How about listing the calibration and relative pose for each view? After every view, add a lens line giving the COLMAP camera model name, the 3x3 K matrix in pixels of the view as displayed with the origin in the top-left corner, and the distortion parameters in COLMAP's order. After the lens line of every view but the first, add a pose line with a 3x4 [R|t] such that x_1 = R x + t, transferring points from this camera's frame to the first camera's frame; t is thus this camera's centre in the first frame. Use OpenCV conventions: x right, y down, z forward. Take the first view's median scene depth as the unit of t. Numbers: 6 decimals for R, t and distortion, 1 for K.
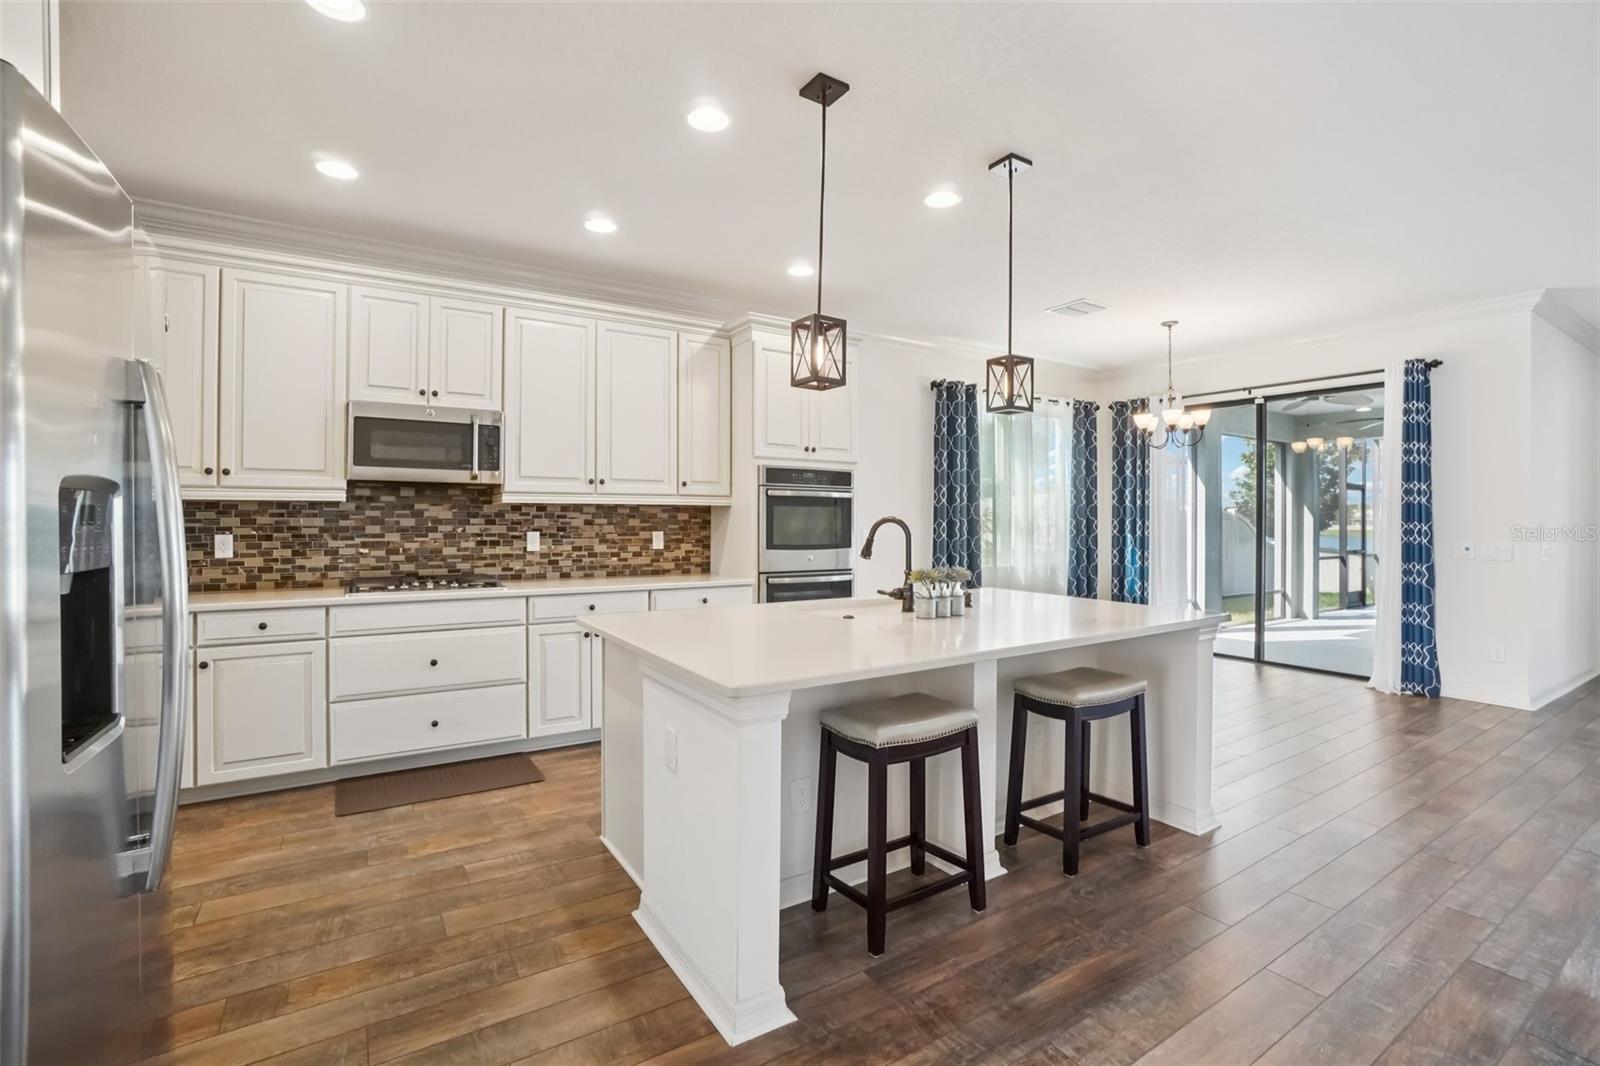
lens RADIAL K [[695.0, 0, 793.7], [0, 695.0, 527.2], [0, 0, 1]] dist [-0.004194, 0.000541]
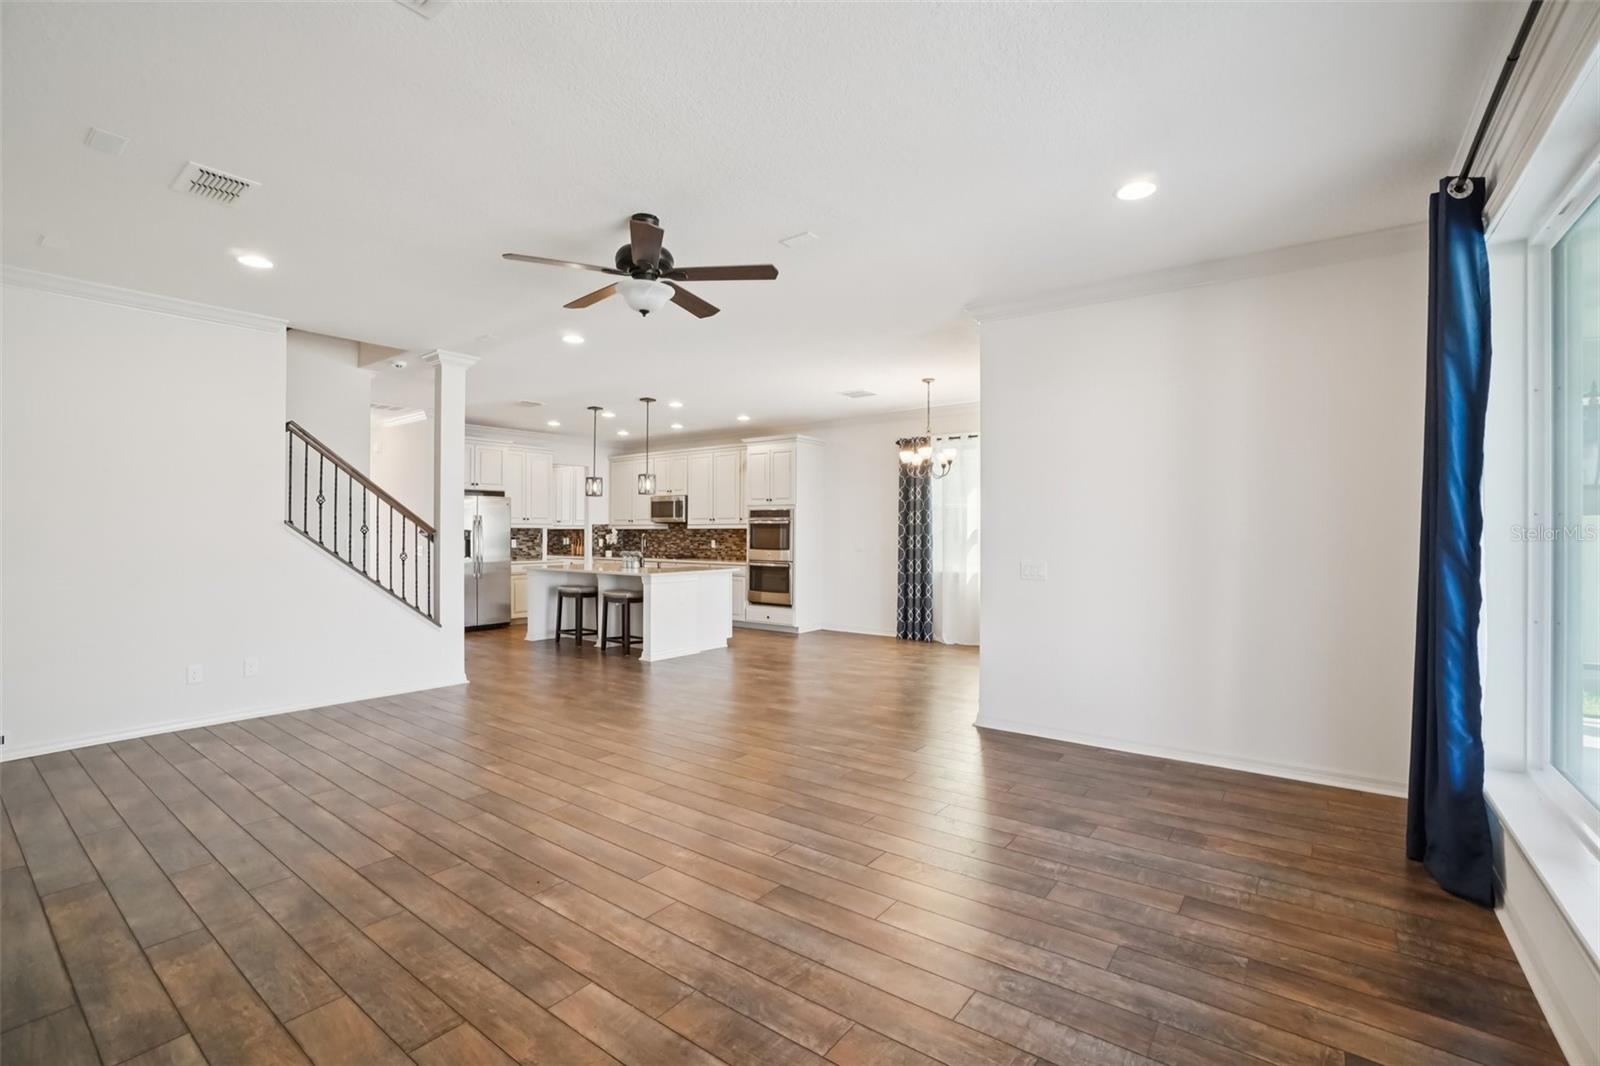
lens RADIAL K [[695.0, 0, 801.4], [0, 695.0, 525.3], [0, 0, 1]] dist [-0.004194, 0.000541]
pose [[0.312451, 0.000226, -0.949934, 2.083065], [0.006502, 0.999976, 0.002376, -0.049019], [0.949912, -0.006919, 0.312442, 0.546328]]
